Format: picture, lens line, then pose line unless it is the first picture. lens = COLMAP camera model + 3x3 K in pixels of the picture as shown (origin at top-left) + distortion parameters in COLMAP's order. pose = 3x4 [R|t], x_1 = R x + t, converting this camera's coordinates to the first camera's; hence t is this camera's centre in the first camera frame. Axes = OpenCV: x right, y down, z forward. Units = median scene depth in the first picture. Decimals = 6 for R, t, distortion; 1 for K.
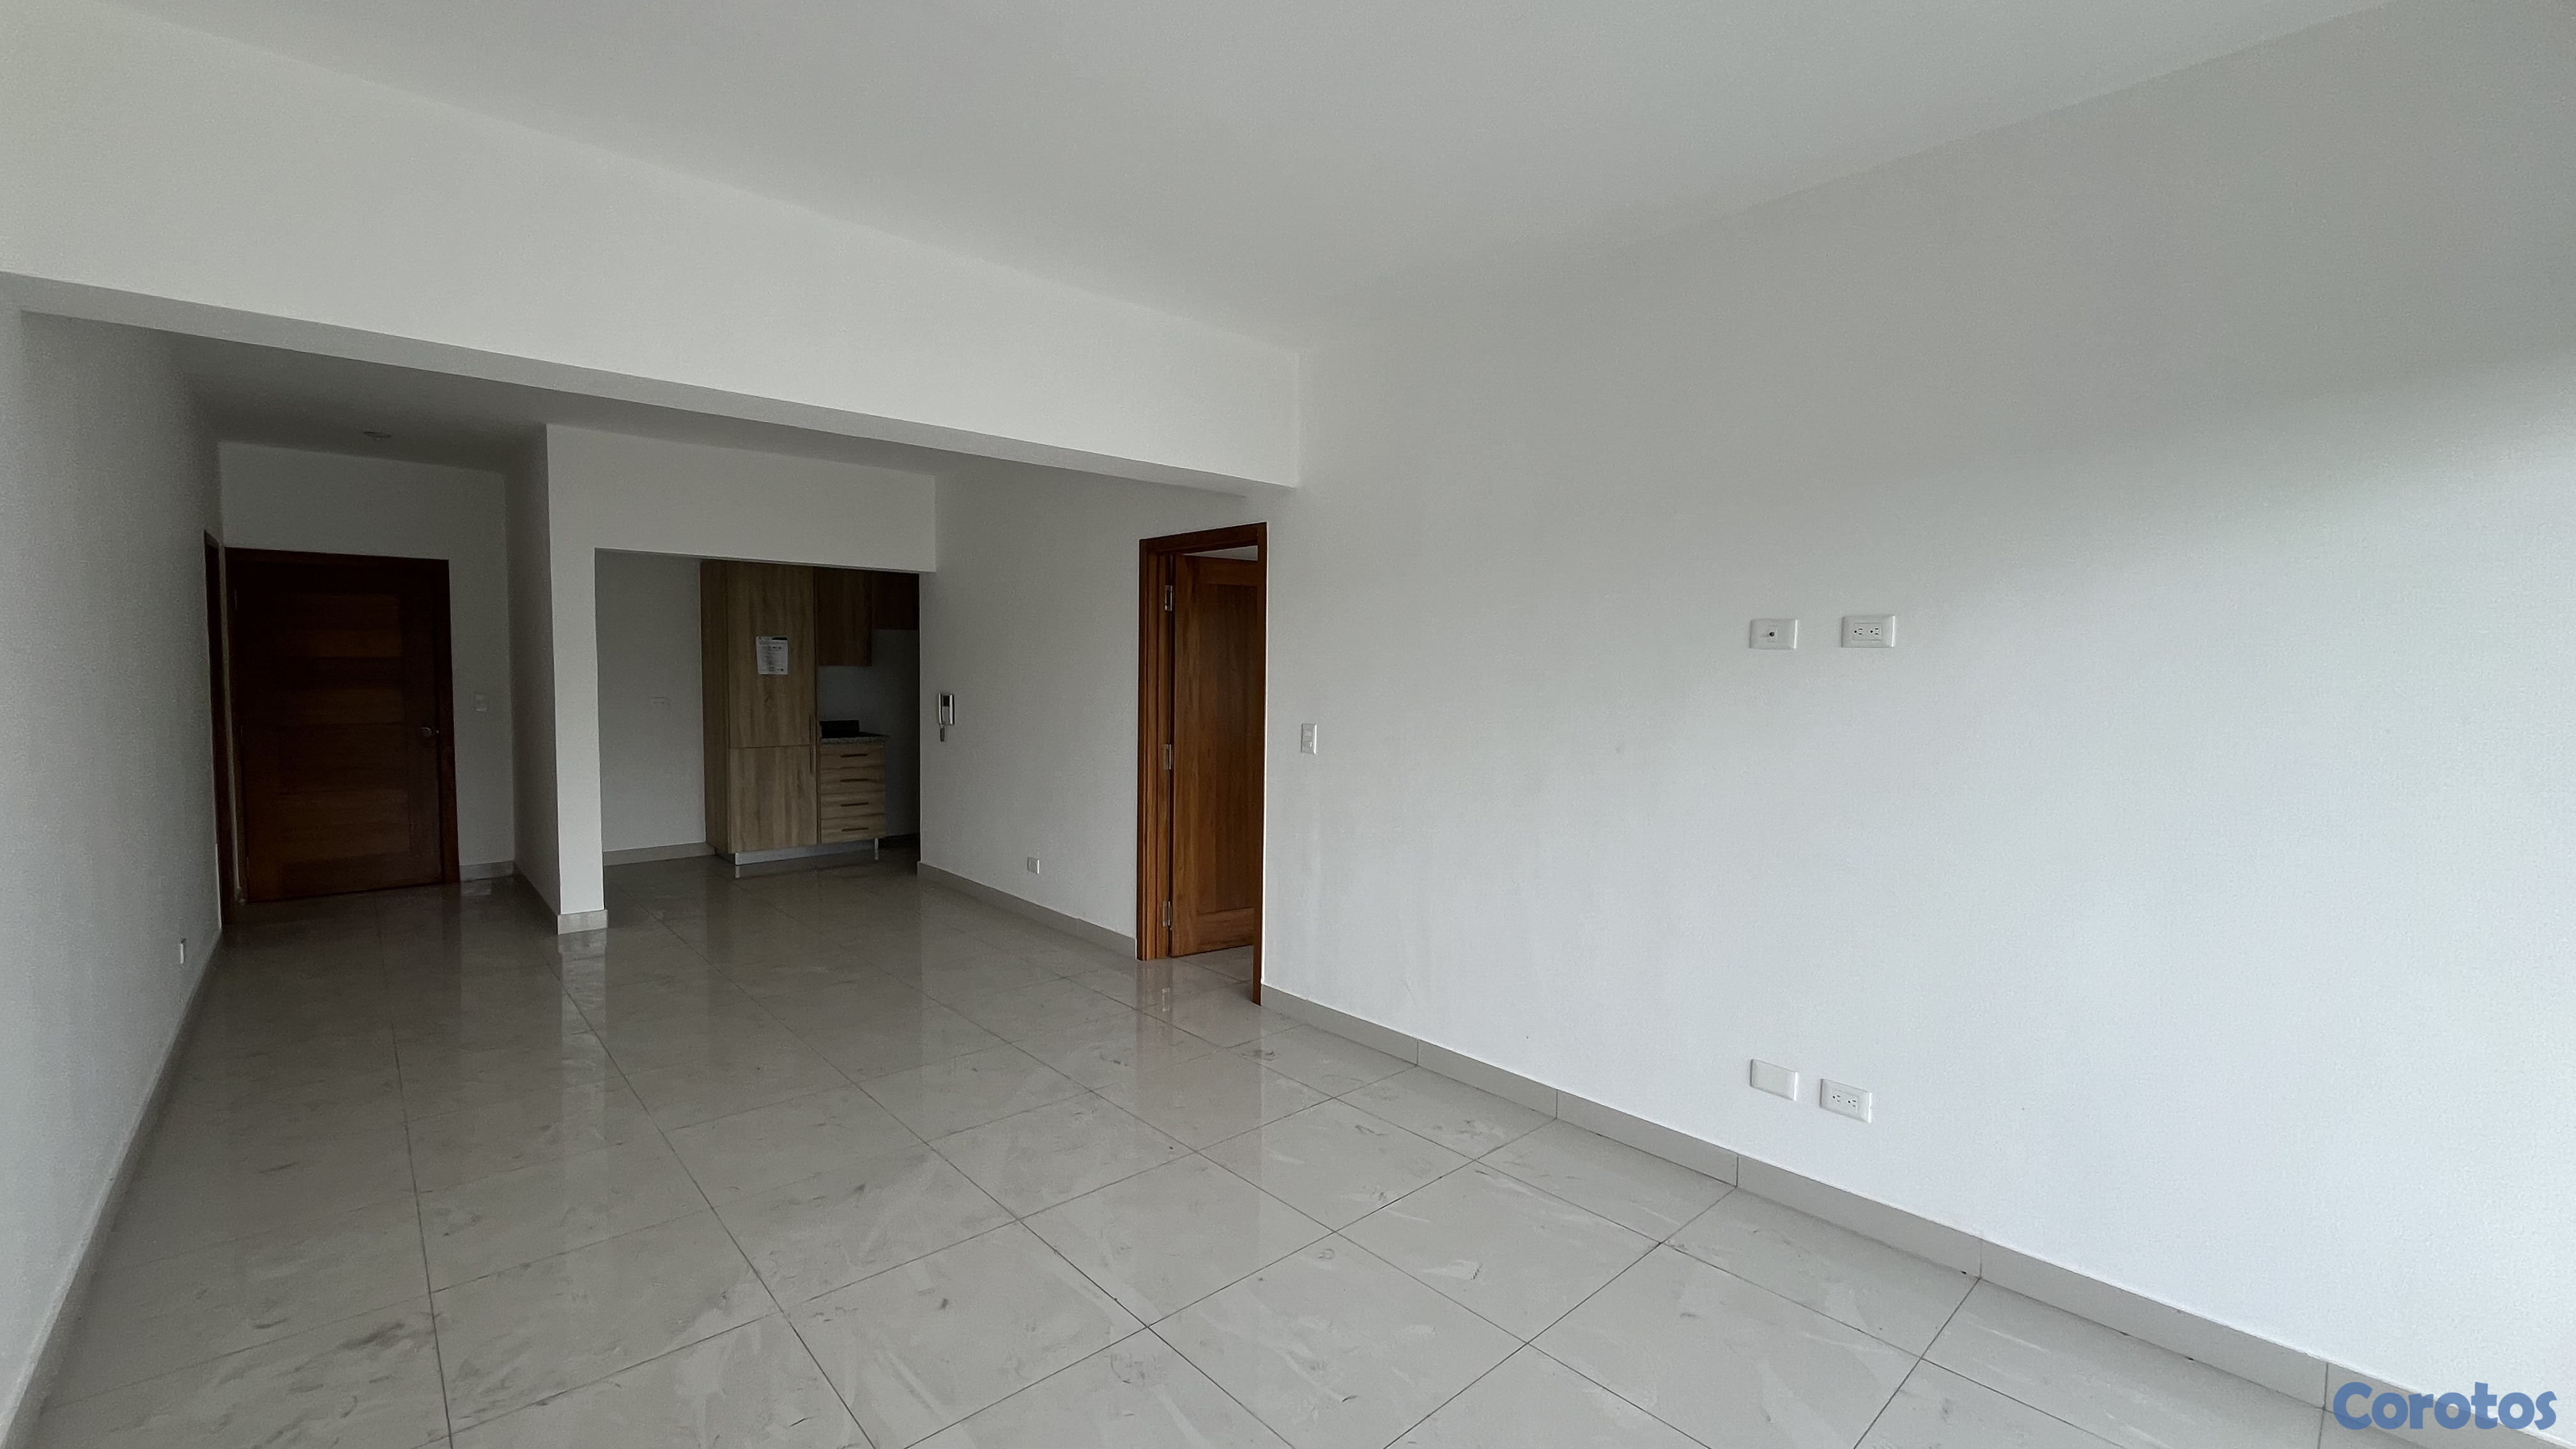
lens RADIAL K [[1039.5, 0, 1277.6], [0, 1039.5, 727.7], [0, 0, 1]] dist [-0.000389, 0.000056]
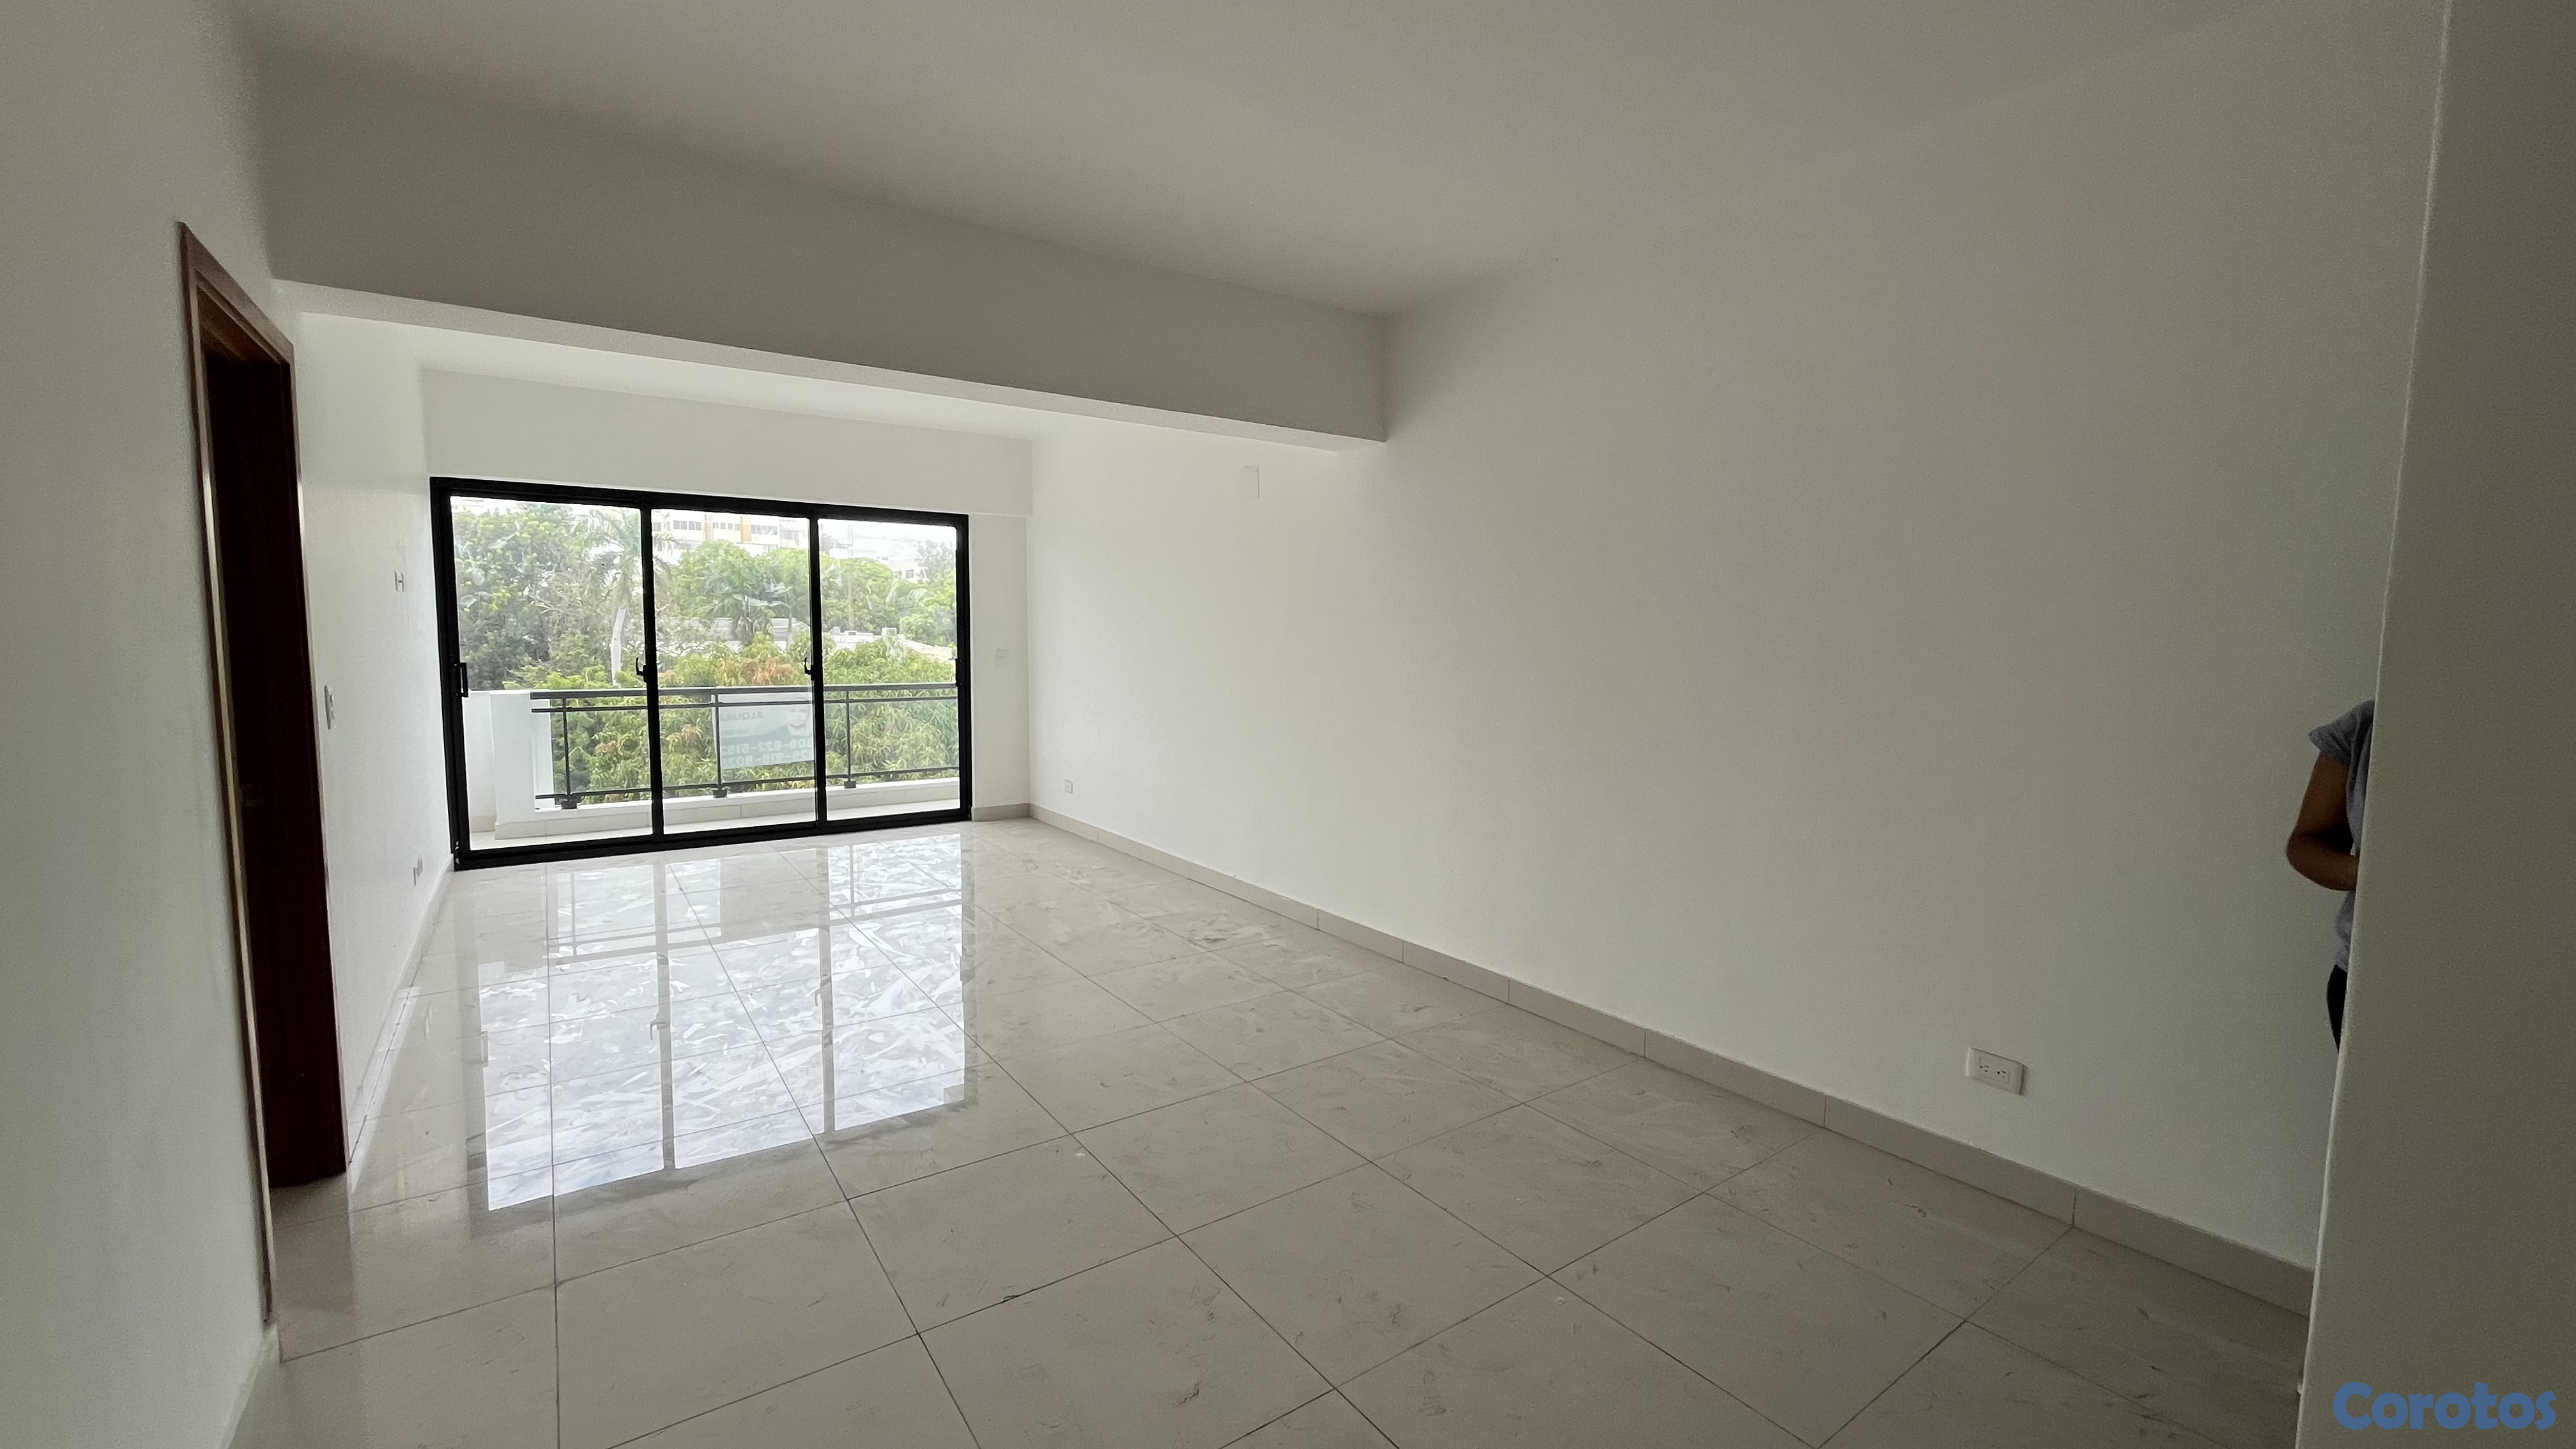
lens RADIAL K [[1039.5, 0, 1287.3], [0, 1039.5, 723.9], [0, 0, 1]] dist [-0.000389, 0.000056]
pose [[-0.993088, -0.032095, 0.112897, -0.375163], [-0.015047, 0.988763, 0.148733, -0.047122], [-0.116402, 0.146006, -0.982412, 0.902633]]
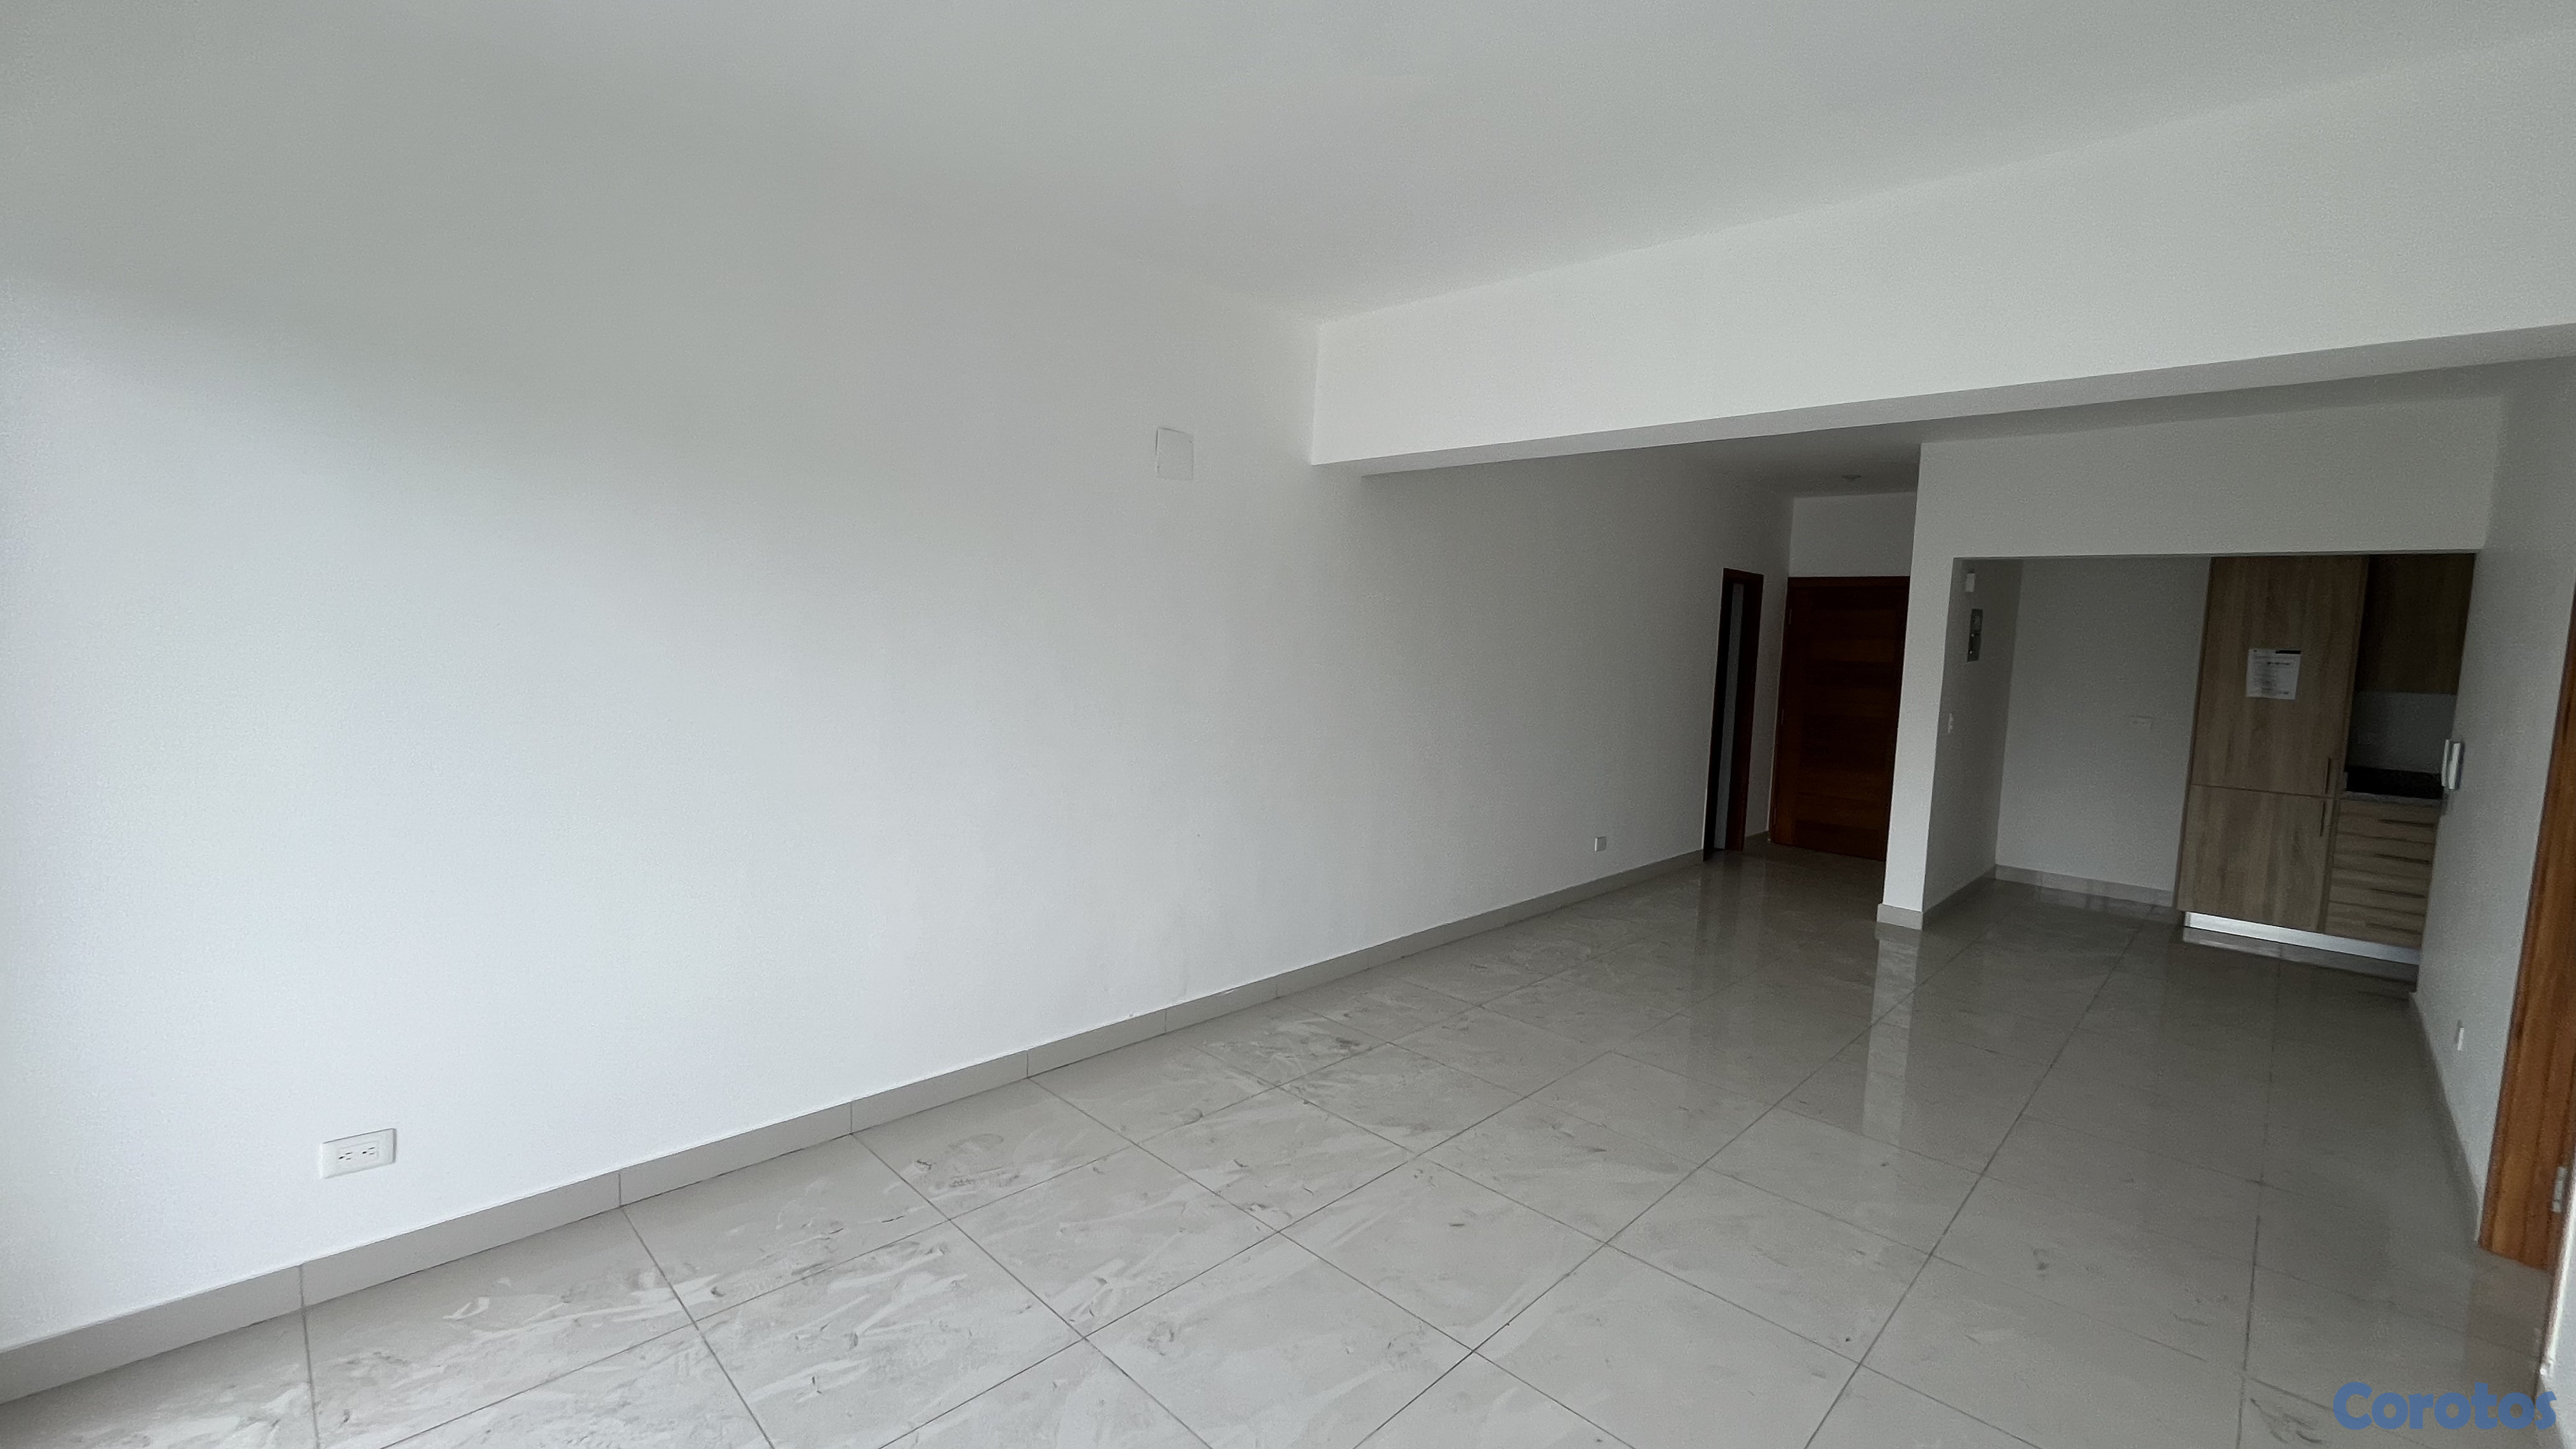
lens RADIAL K [[1039.5, 0, 1276.5], [0, 1039.5, 716.8], [0, 0, 1]] dist [-0.000389, 0.000056]
pose [[0.057069, 0.075286, -0.995528, 0.245430], [-0.098576, 0.992705, 0.069421, -0.018345], [0.993492, 0.094173, 0.064074, 0.219683]]
